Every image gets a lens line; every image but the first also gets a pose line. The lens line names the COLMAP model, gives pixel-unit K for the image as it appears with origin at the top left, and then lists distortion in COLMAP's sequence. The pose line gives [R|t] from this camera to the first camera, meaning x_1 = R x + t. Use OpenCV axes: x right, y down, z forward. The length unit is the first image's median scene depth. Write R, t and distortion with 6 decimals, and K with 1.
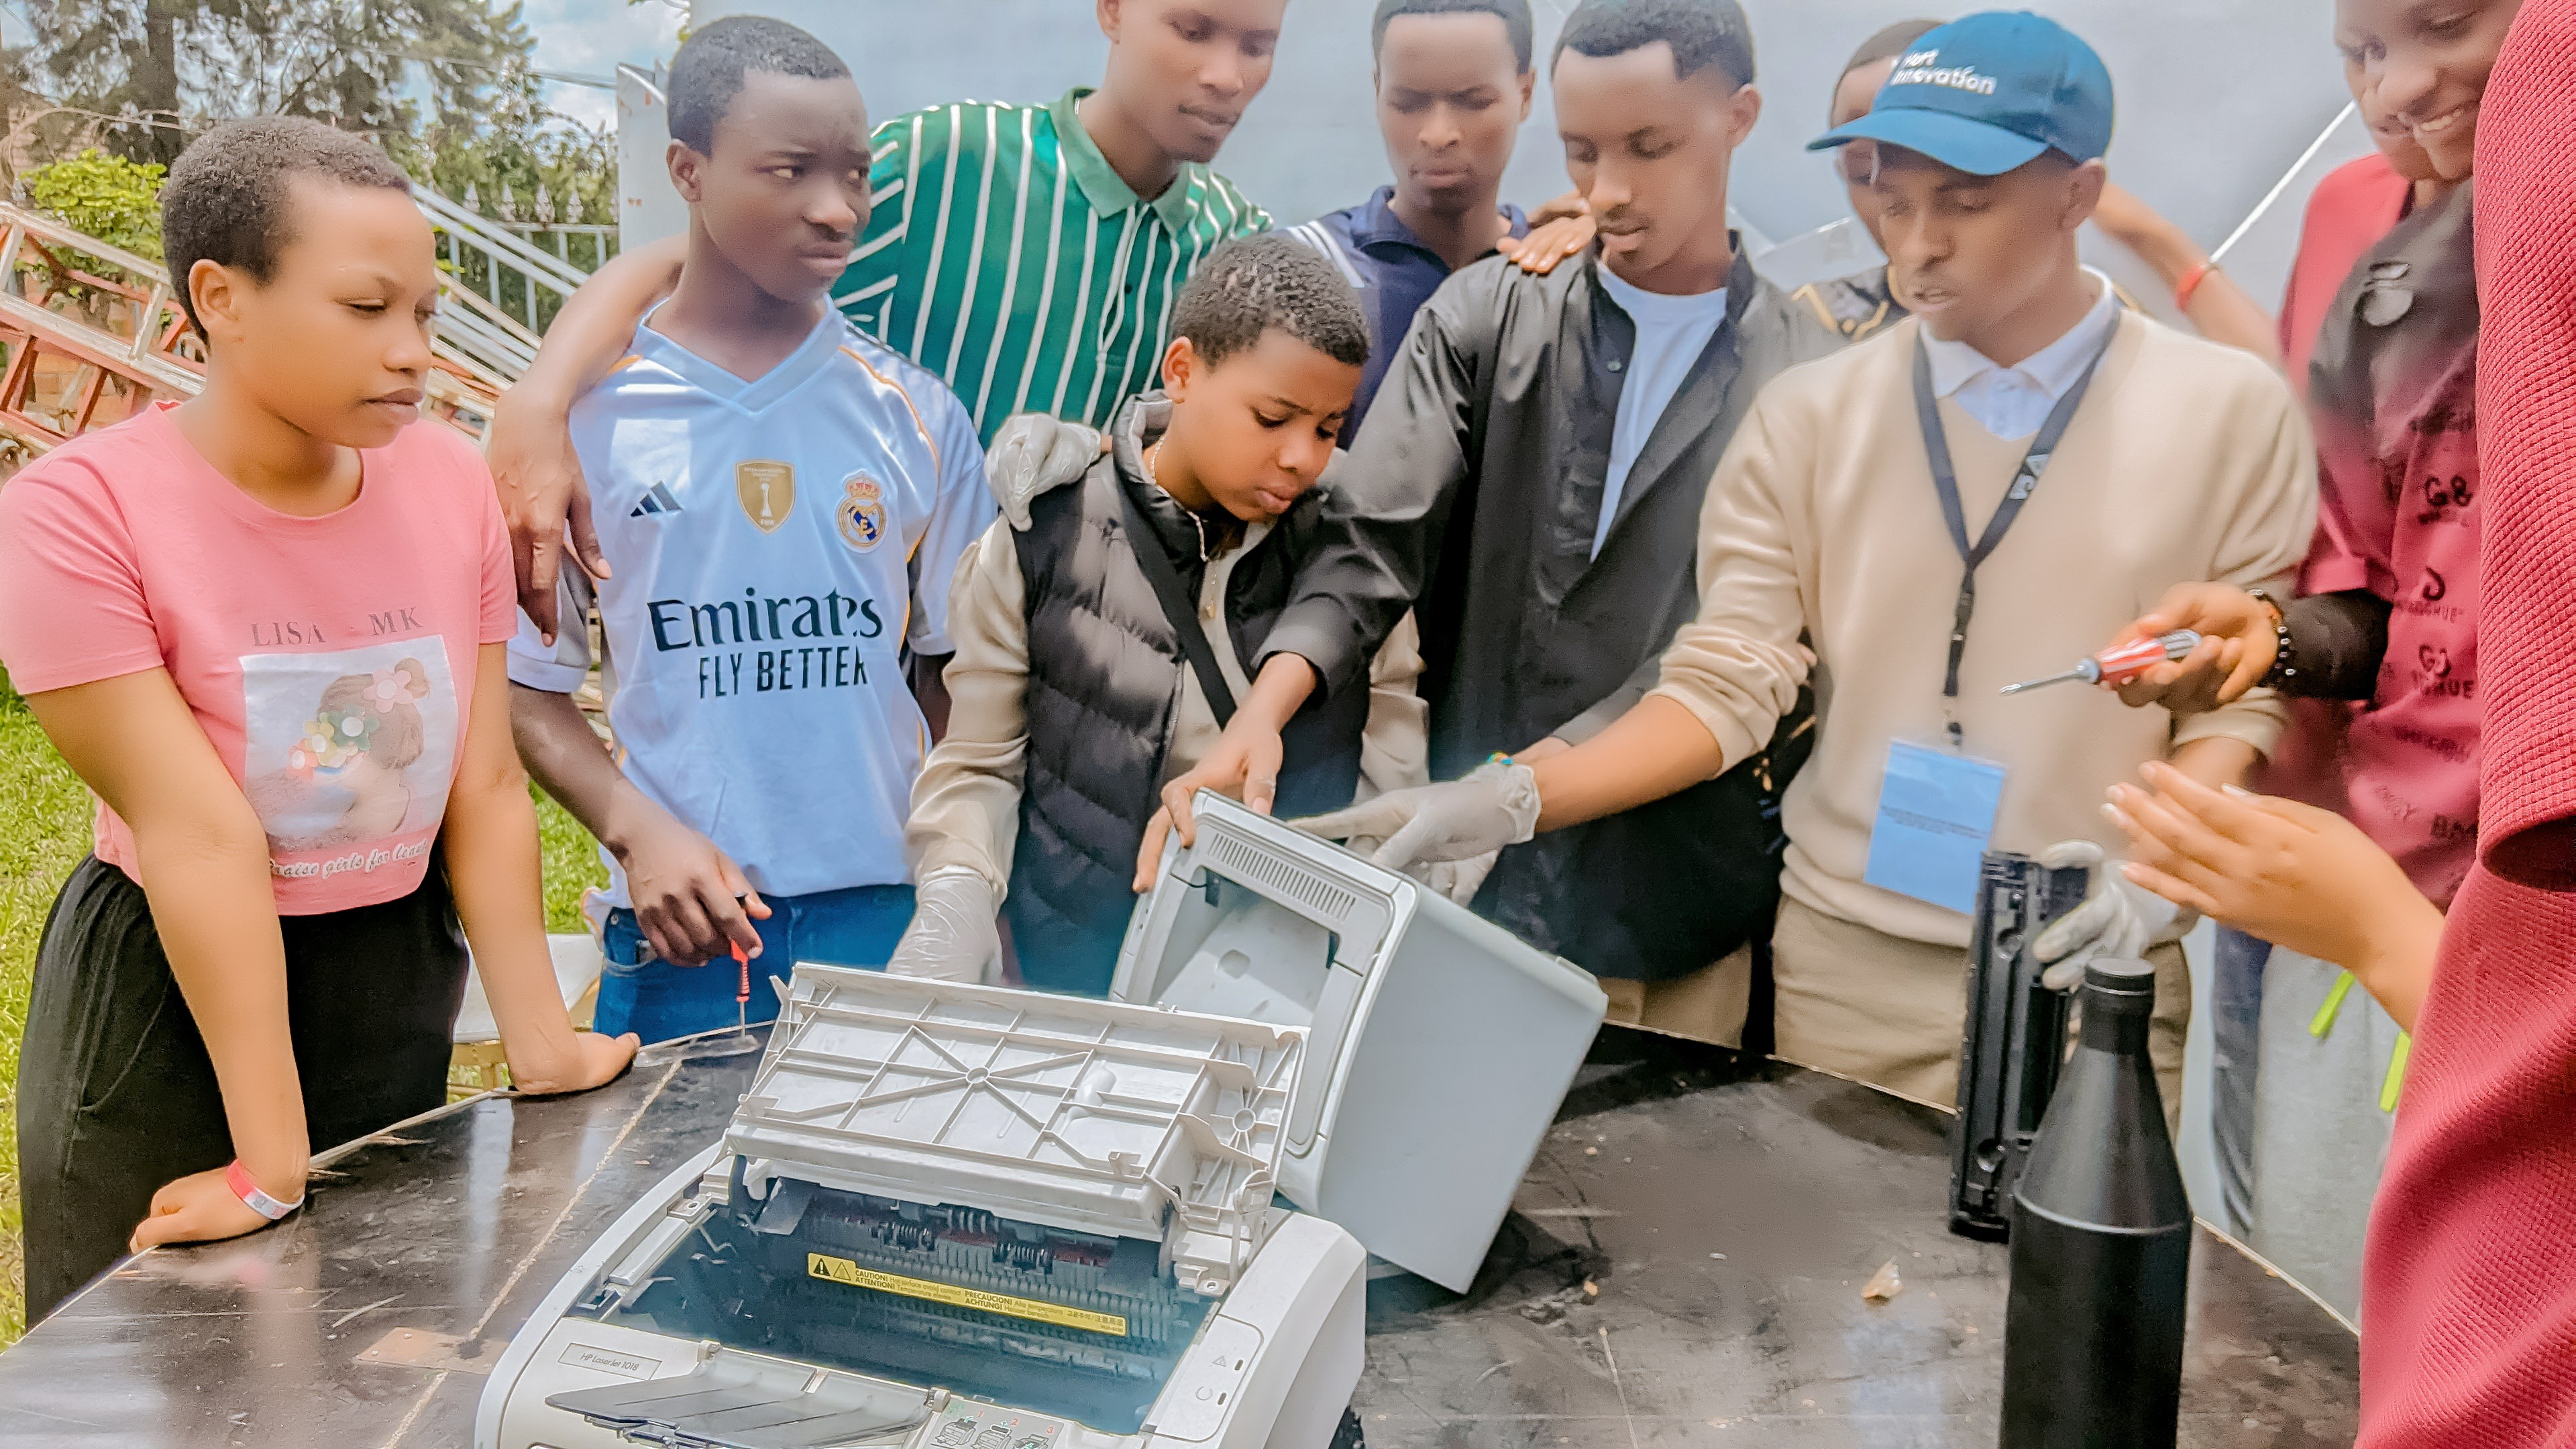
lens RADIAL K [[2141.1, 0, 1288.0], [0, 2141.1, 724.5], [0, 0, 1]] dist [0.089739, -0.190374]
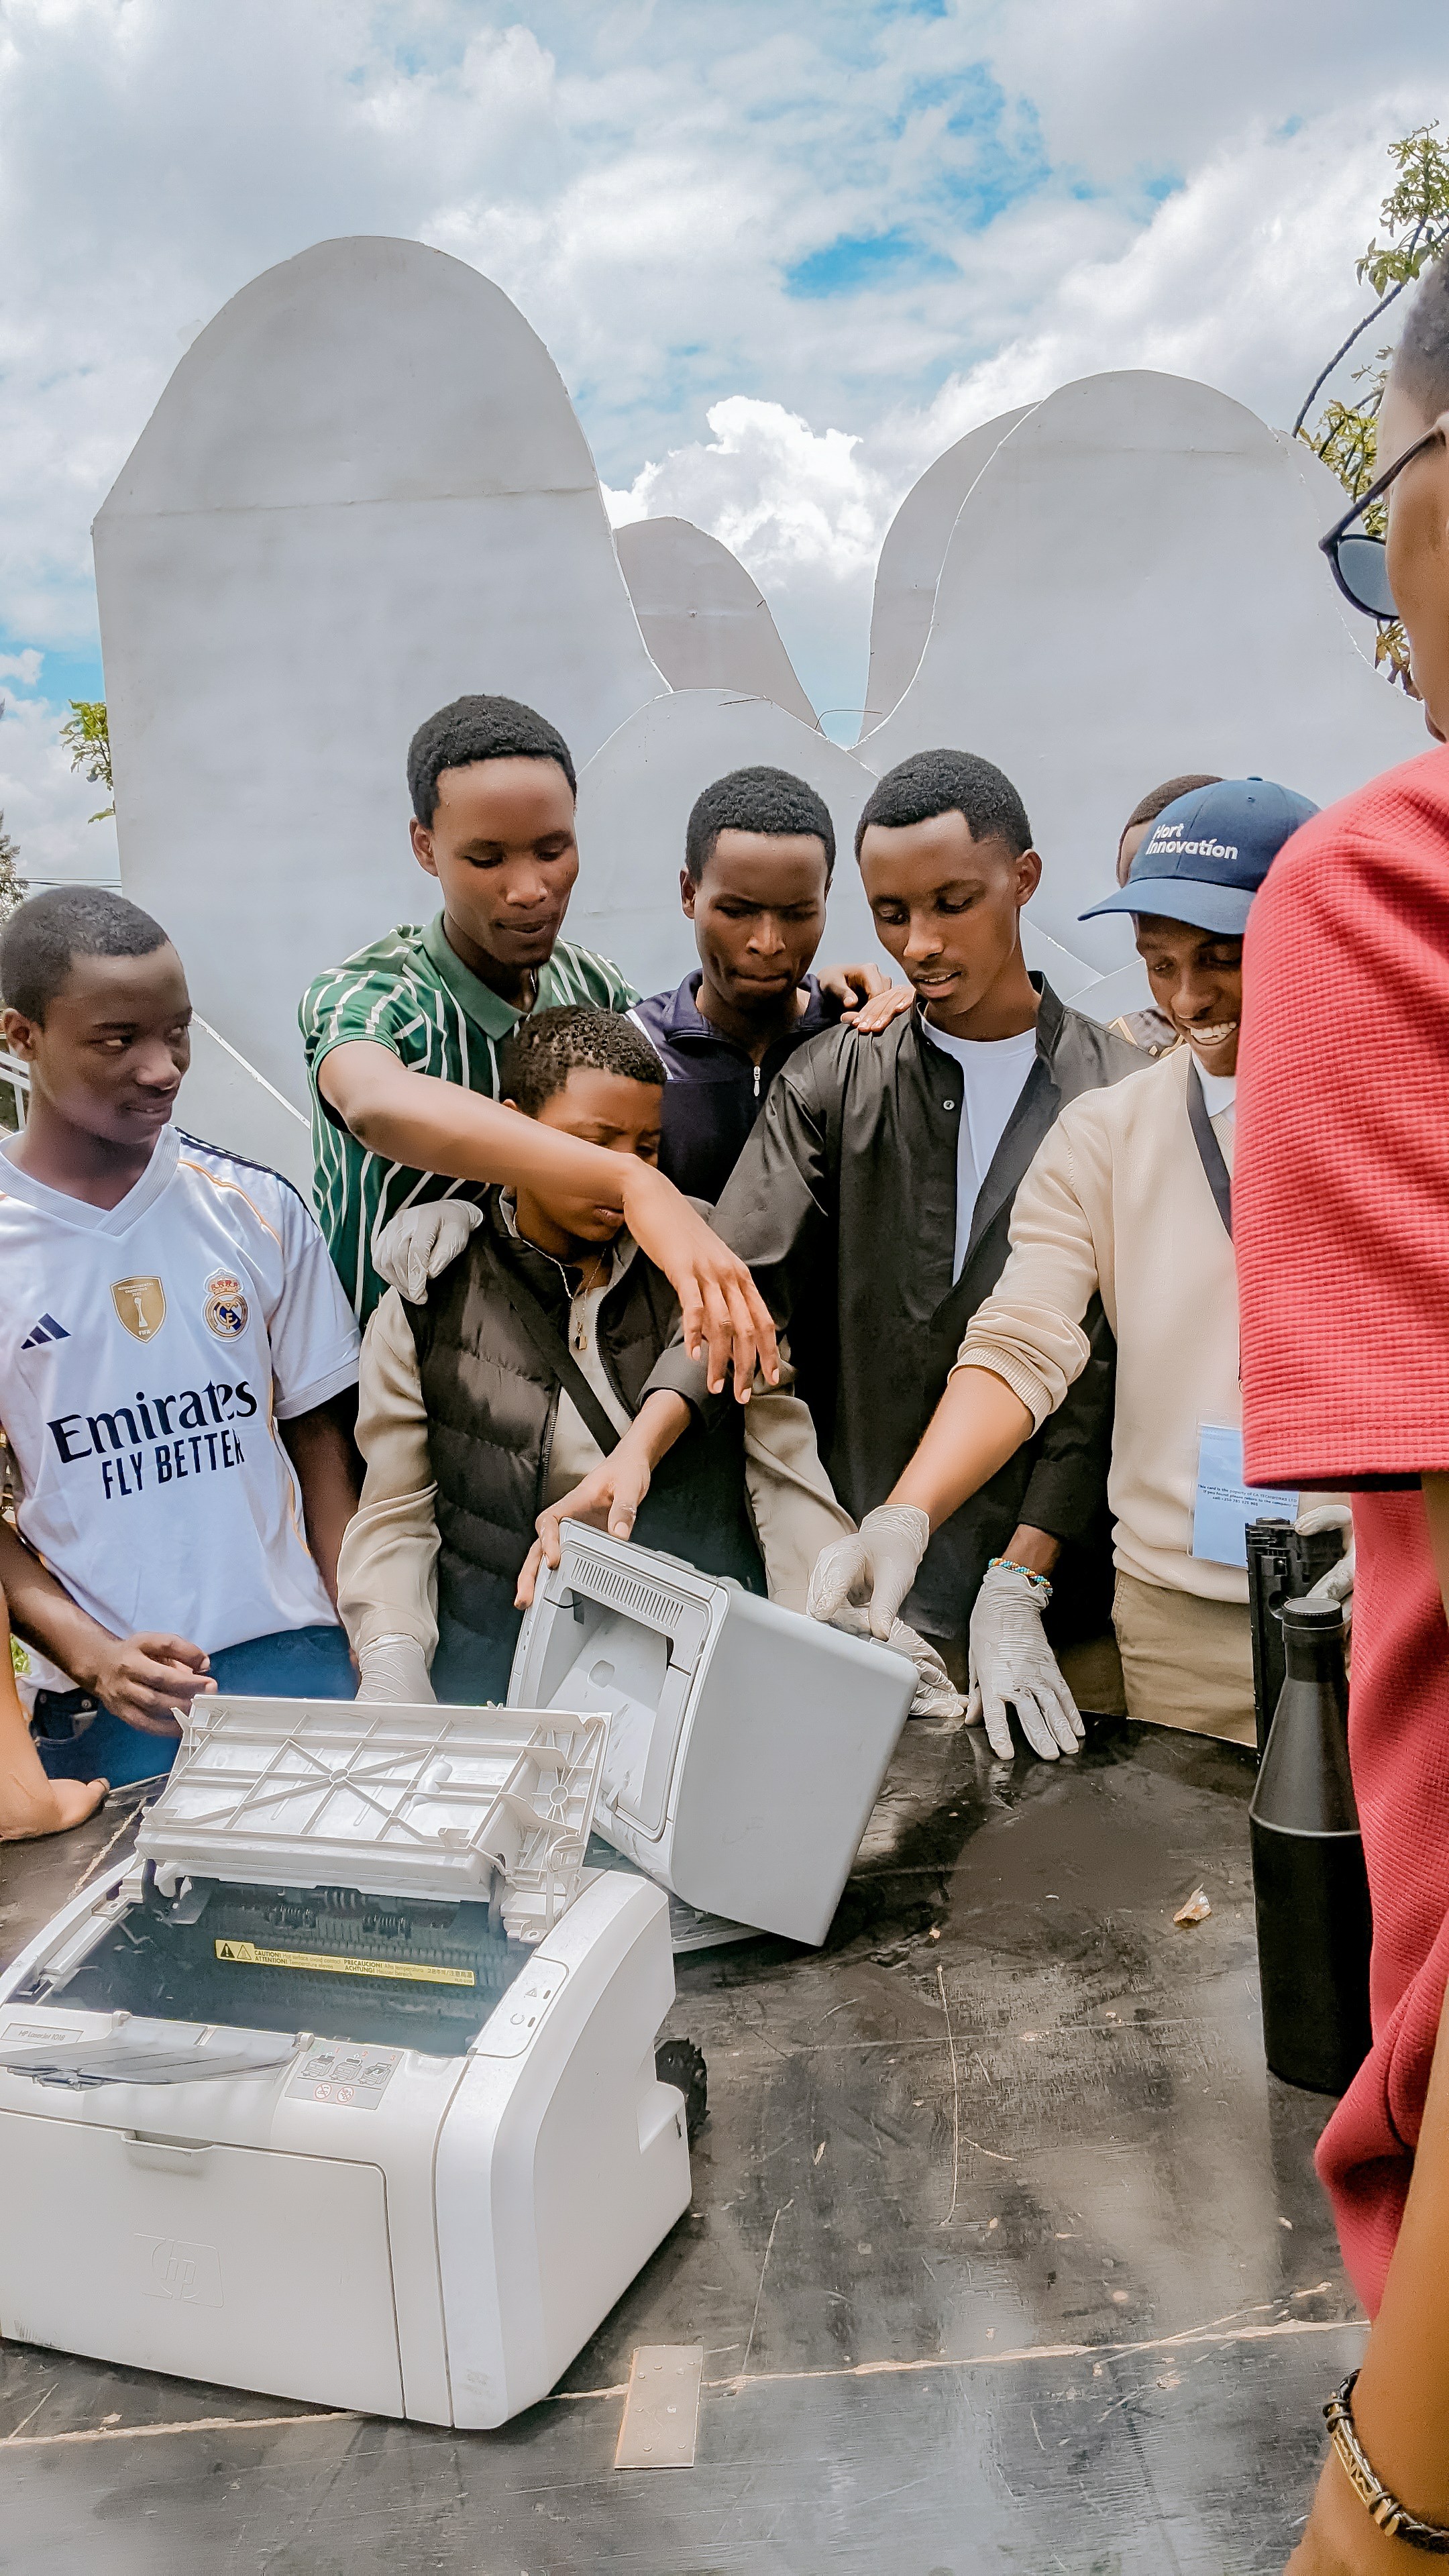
lens RADIAL K [[2199.7, 0, 724.5], [0, 2199.7, 1288.0], [0, 0, 1]] dist [0.096659, 0.006061]
pose [[0.993381, -0.097105, -0.061354, 0.156226], [0.092292, 0.992755, -0.076942, 0.005253], [0.068381, 0.070771, 0.995146, -0.222890]]
